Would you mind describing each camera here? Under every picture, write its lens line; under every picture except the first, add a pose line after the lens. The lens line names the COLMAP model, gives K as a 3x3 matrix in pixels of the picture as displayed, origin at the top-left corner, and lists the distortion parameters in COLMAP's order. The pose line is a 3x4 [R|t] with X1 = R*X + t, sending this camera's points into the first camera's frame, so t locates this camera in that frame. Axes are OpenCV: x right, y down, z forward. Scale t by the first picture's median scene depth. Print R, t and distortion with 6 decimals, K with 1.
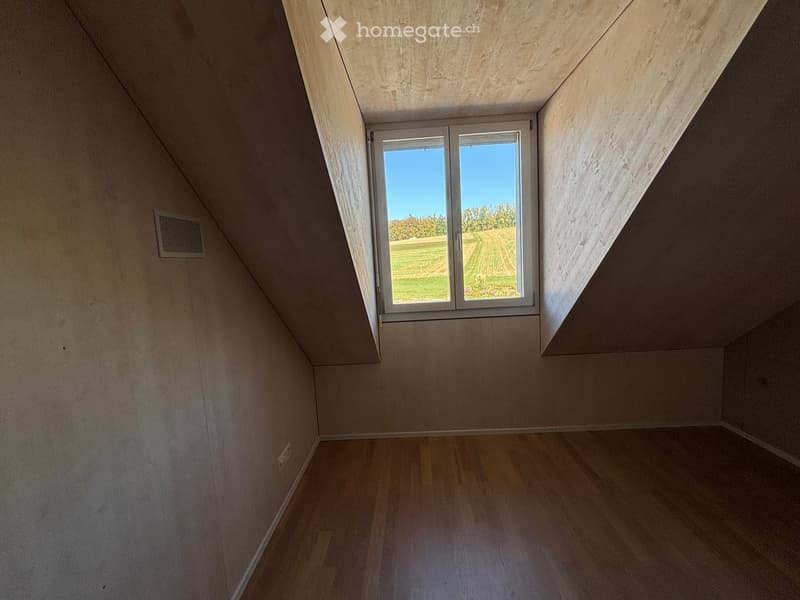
lens RADIAL K [[351.7, 0, 400.0], [0, 351.7, 300.0], [0, 0, 1]] dist [0.000474, -0.000066]
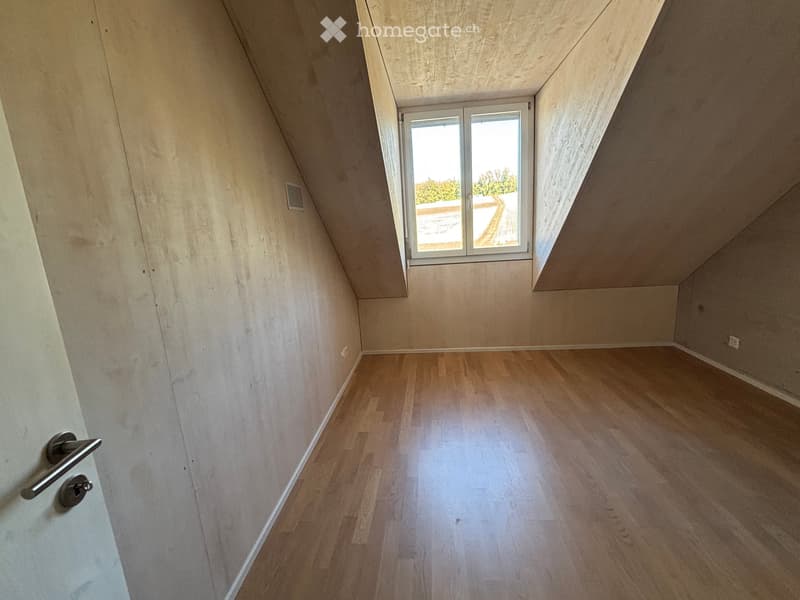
lens RADIAL K [[351.7, 0, 400.0], [0, 351.7, 300.0], [0, 0, 1]] dist [0.000474, -0.000066]
pose [[0.998721, 0.004998, -0.050319, -0.023803], [-0.000115, 0.995324, 0.096591, 0.078028], [0.050567, -0.096462, 0.994051, -0.370700]]
